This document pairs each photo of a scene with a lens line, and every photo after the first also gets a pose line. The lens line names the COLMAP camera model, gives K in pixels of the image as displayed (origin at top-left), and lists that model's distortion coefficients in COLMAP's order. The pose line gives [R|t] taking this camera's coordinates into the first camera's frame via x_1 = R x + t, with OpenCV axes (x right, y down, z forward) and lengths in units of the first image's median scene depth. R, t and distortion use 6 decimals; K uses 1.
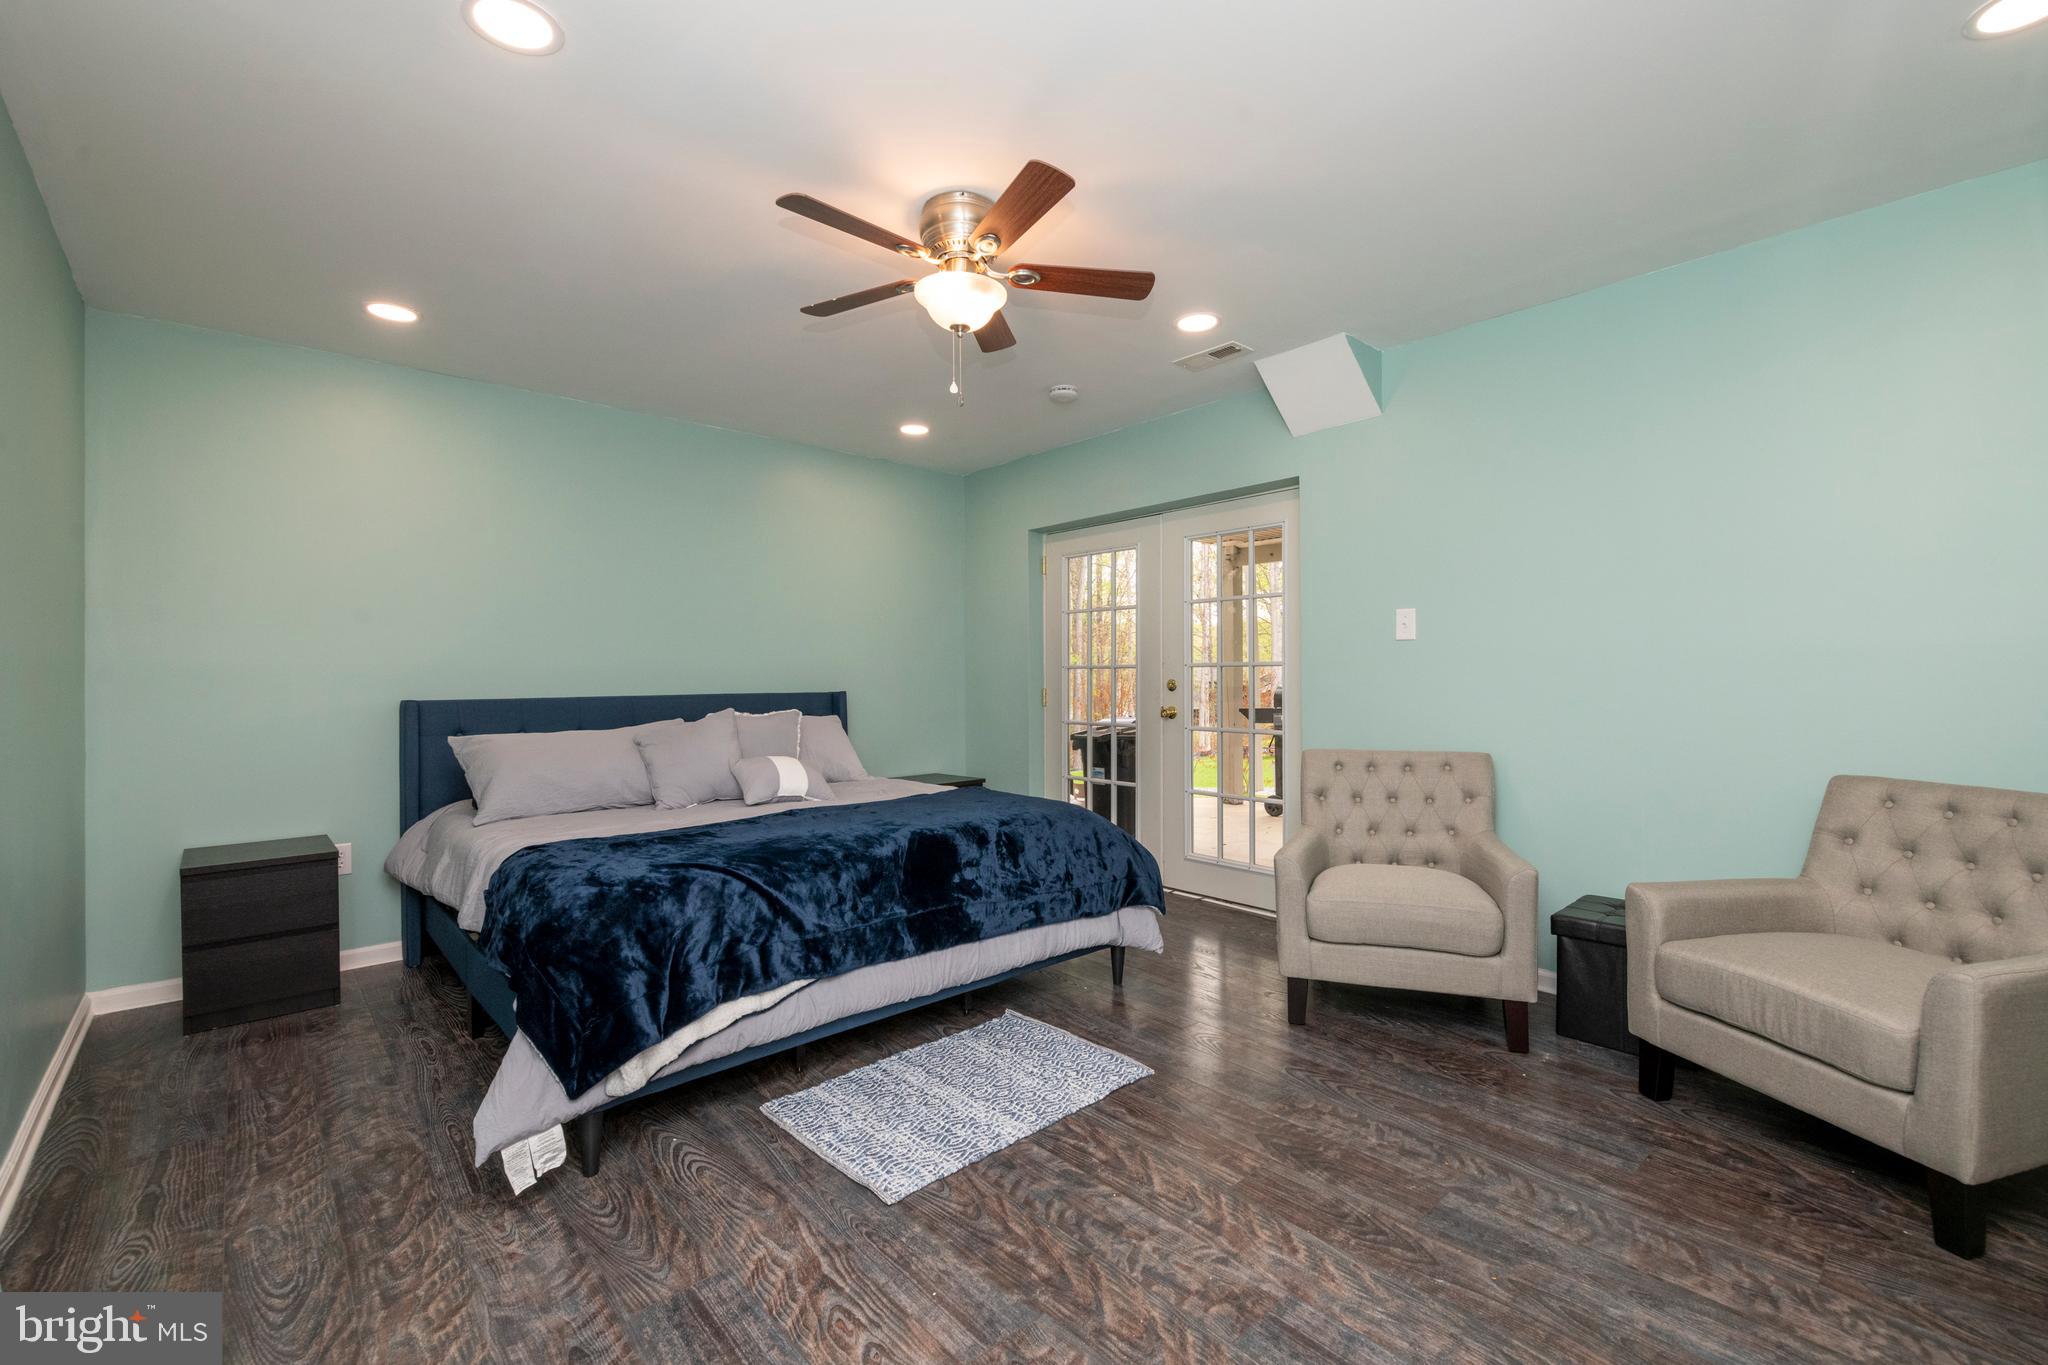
lens RADIAL K [[872.7, 0, 1025.4], [0, 872.7, 679.2], [0, 0, 1]] dist [0.017057, -0.009025]
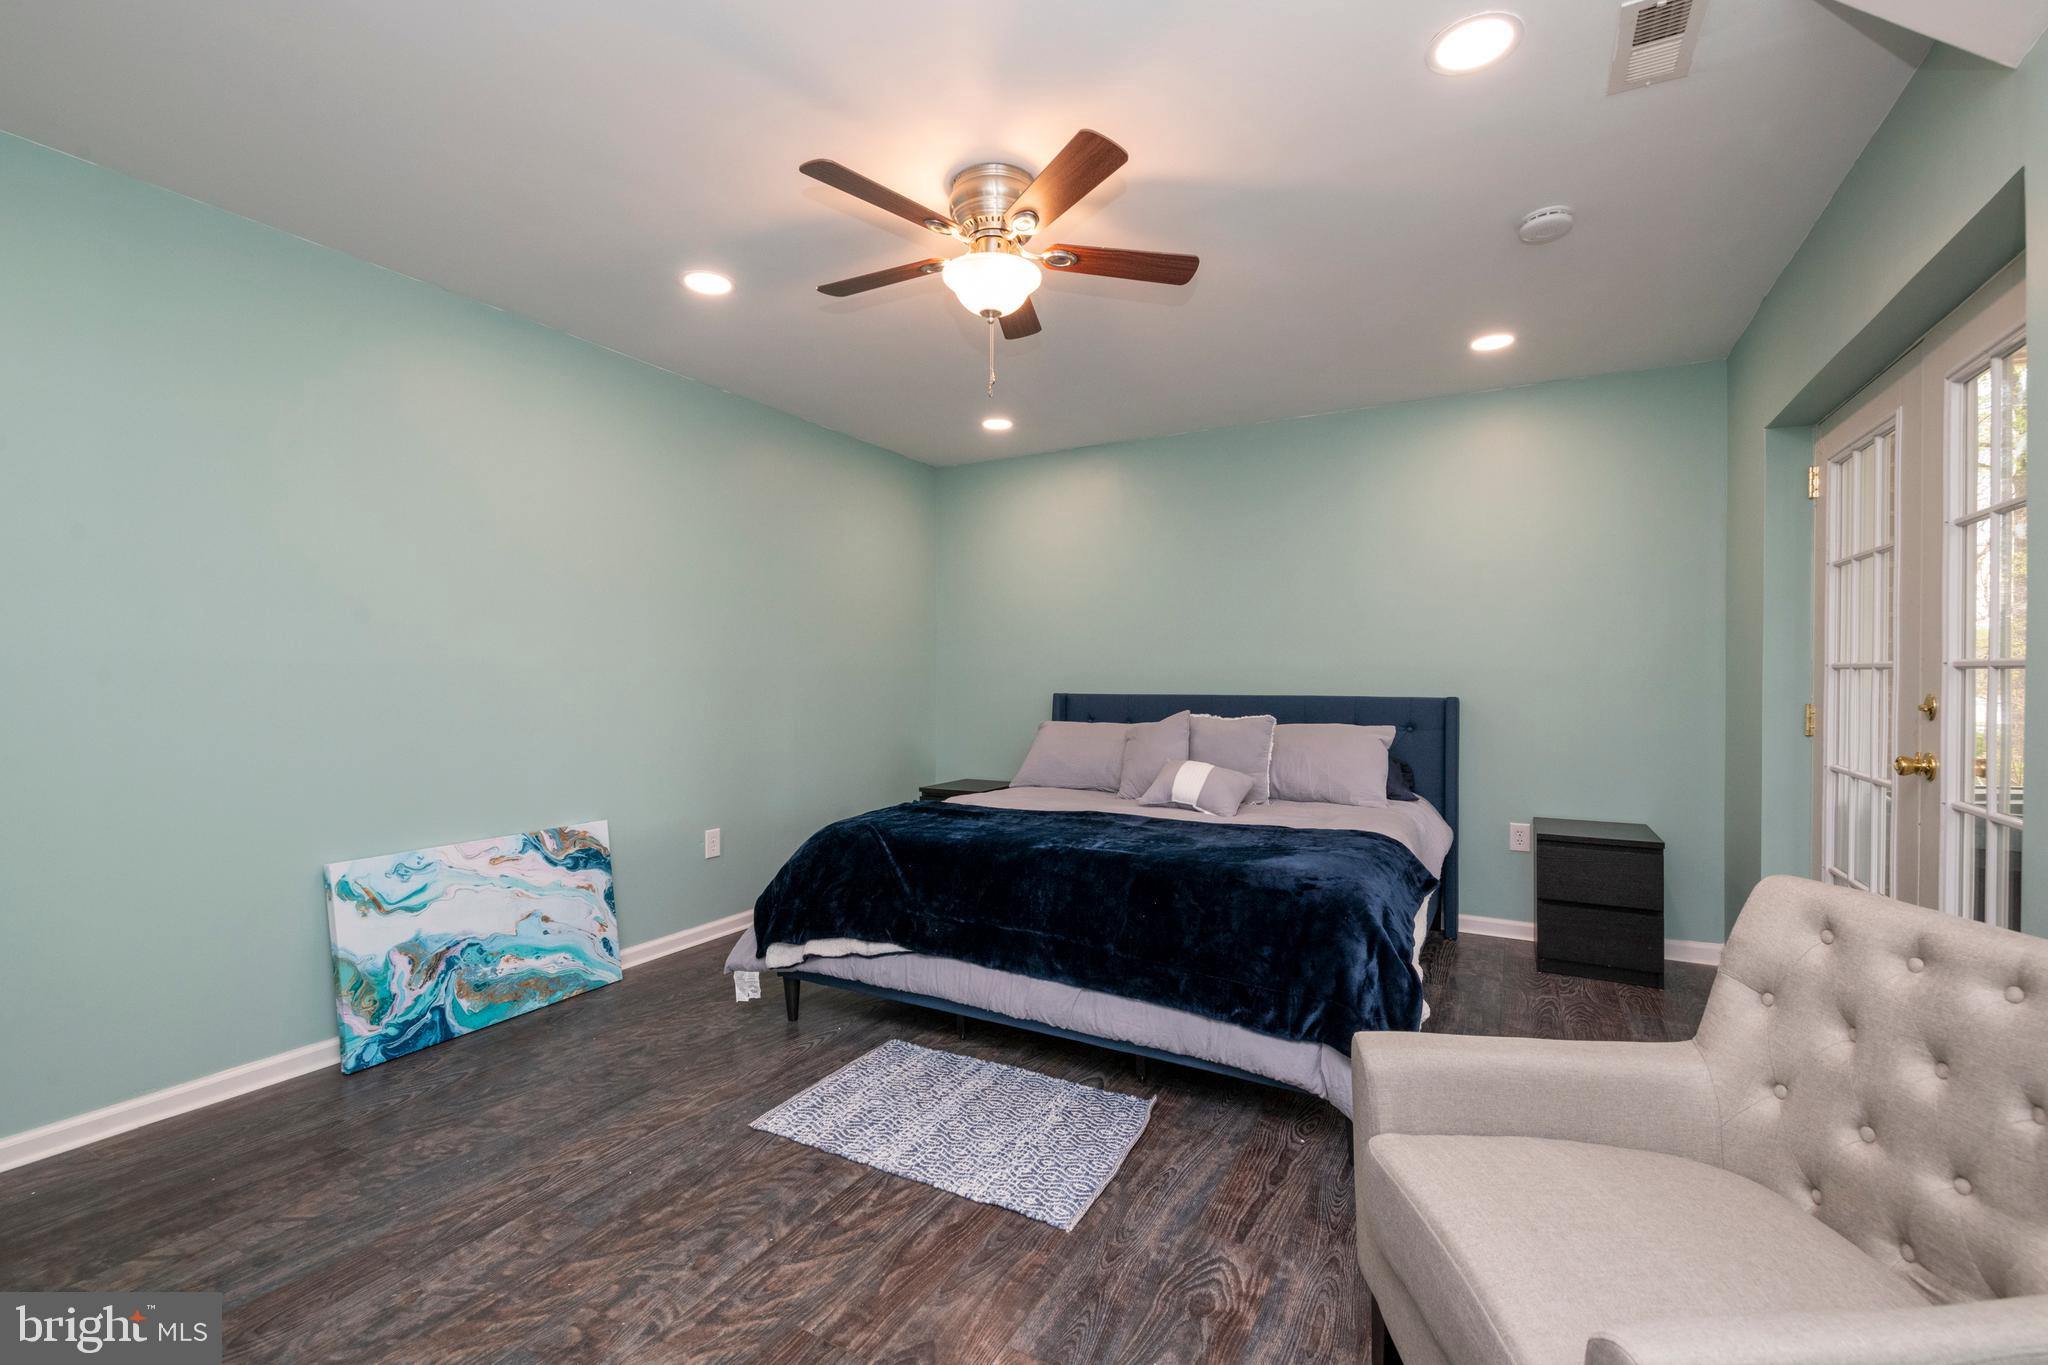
lens RADIAL K [[872.7, 0, 1025.4], [0, 872.7, 679.2], [0, 0, 1]] dist [0.017057, -0.009025]
pose [[0.323915, 0.011858, -0.946012, 0.915323], [-0.007072, 0.999924, 0.010113, -0.020452], [0.946060, 0.003414, 0.323974, 0.810524]]
